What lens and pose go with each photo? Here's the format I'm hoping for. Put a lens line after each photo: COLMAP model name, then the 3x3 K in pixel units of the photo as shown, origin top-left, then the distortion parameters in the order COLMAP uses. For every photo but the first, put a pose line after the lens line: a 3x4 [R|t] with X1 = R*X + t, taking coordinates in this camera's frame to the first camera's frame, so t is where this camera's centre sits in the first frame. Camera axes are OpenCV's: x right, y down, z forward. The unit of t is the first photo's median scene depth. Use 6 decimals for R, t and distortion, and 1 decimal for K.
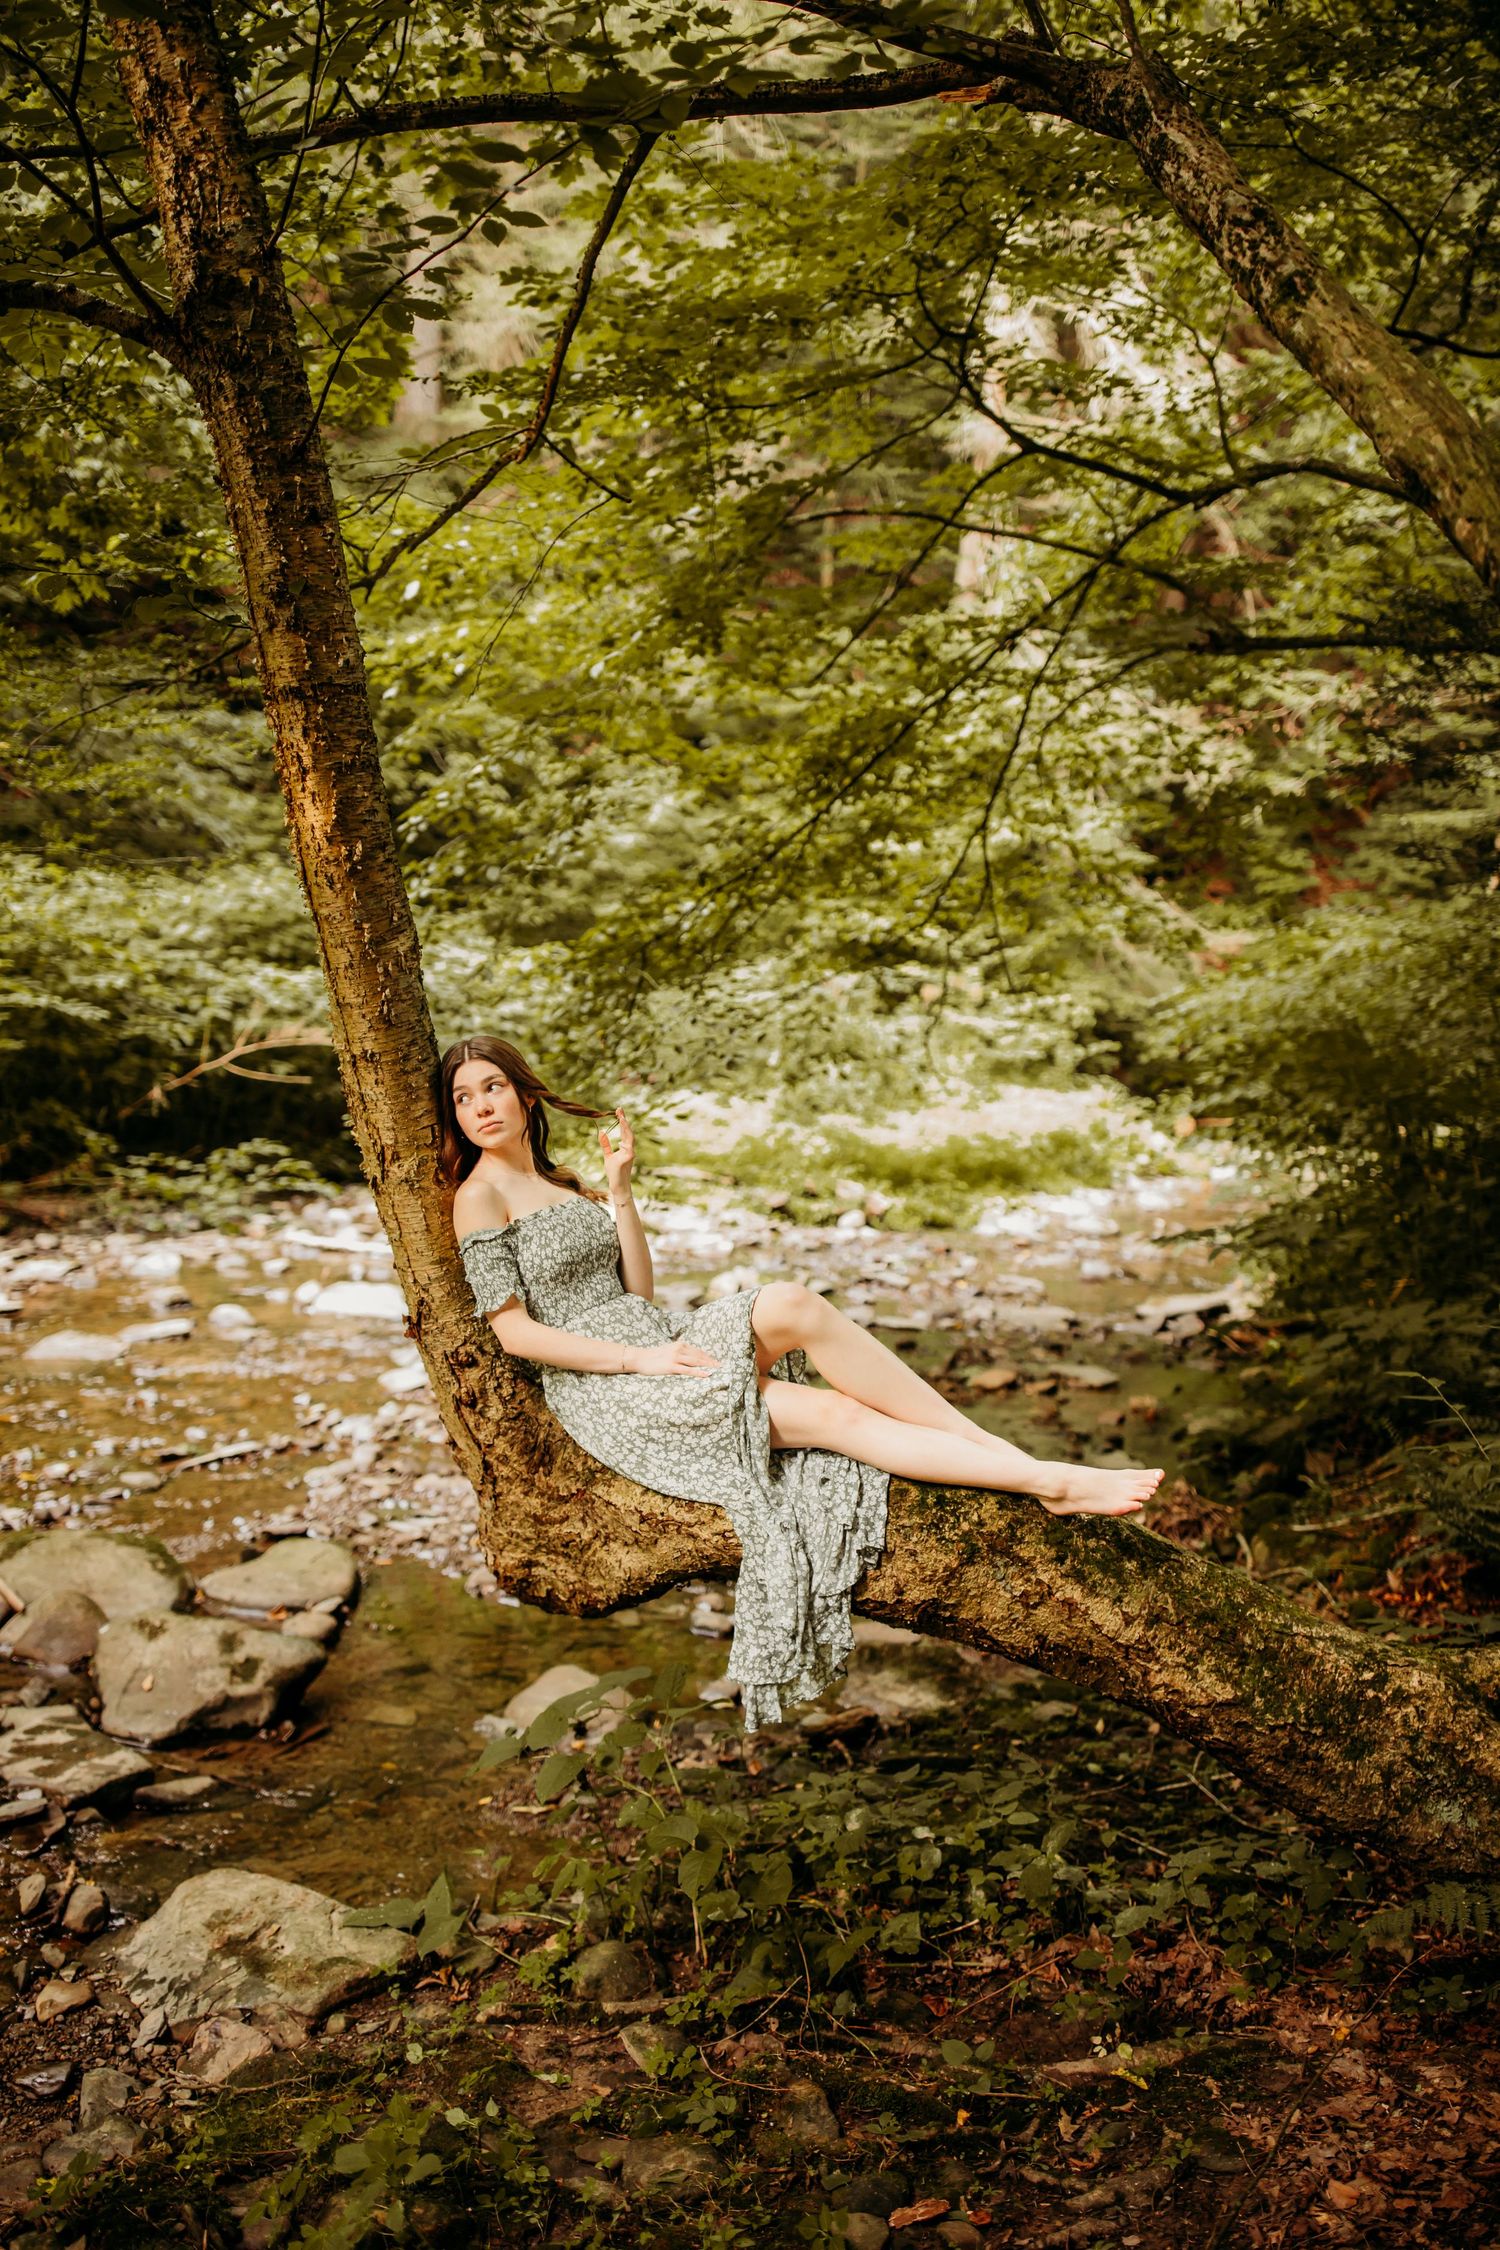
lens RADIAL K [[2181.4, 0, 742.8], [0, 2181.4, 1122.6], [0, 0, 1]] dist [-0.012155, 0.000000]
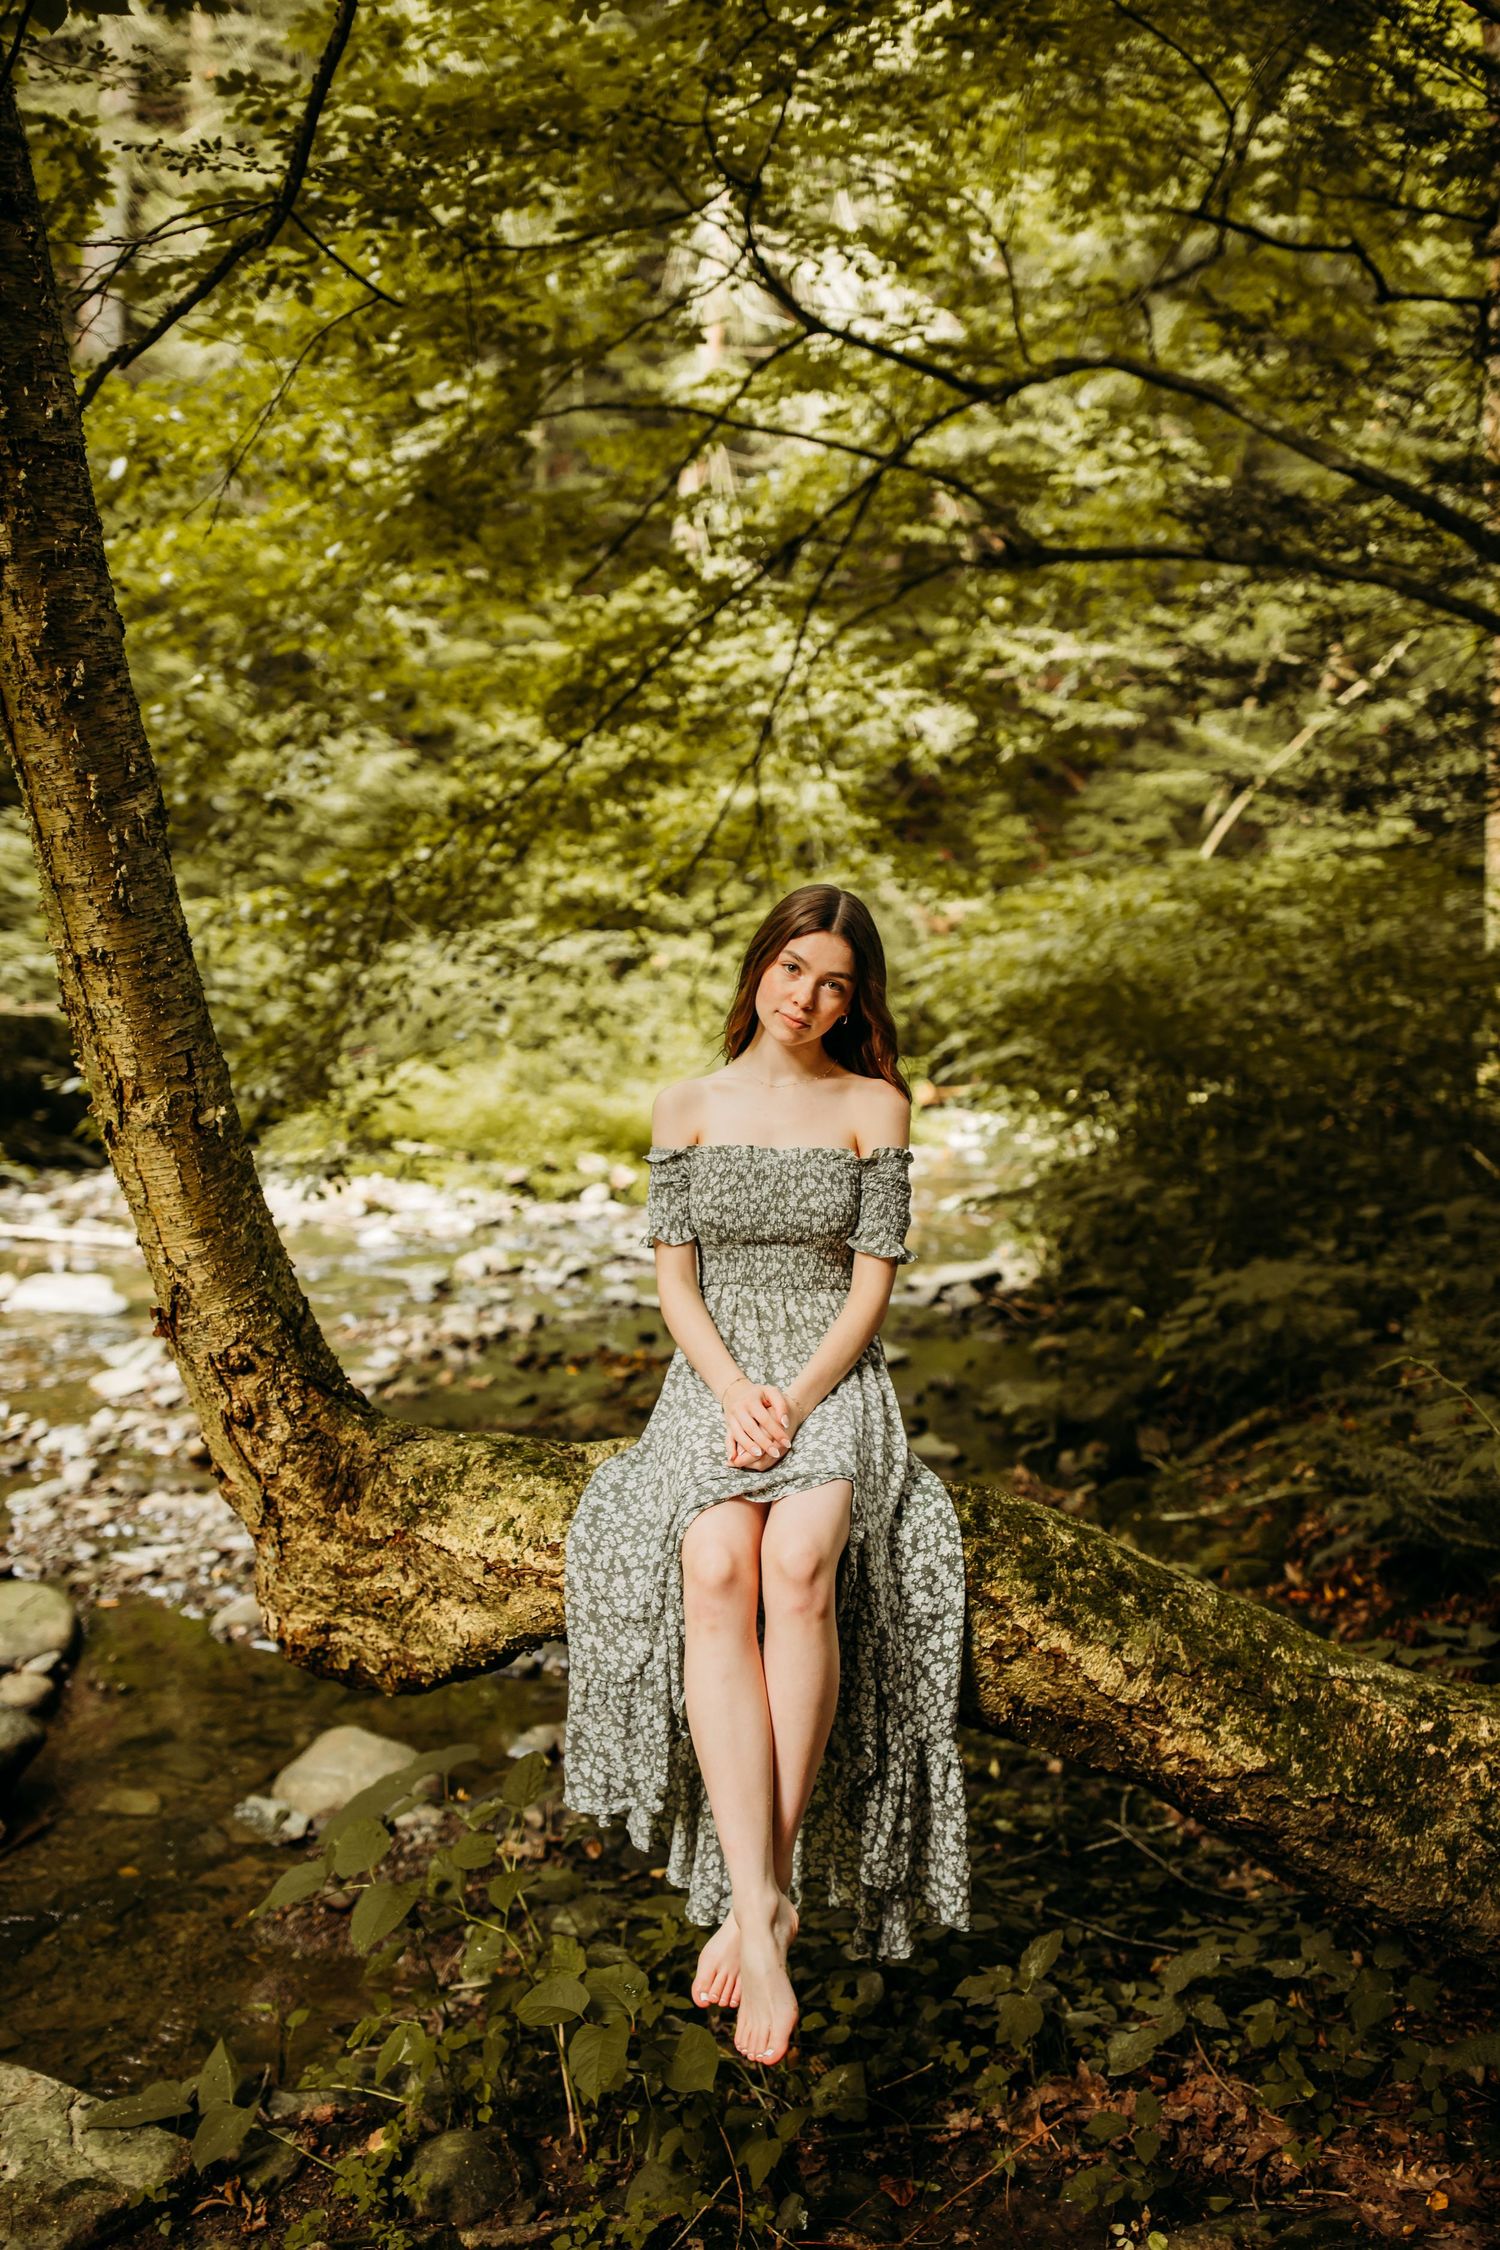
lens RADIAL K [[2181.4, 0, 761.9], [0, 2181.4, 1127.9], [0, 0, 1]] dist [-0.012155, 0.000000]
pose [[0.989636, -0.018357, 0.142418, -0.039452], [0.016724, 0.999780, 0.012656, 0.015288], [-0.142619, -0.010143, 0.989726, 0.169454]]
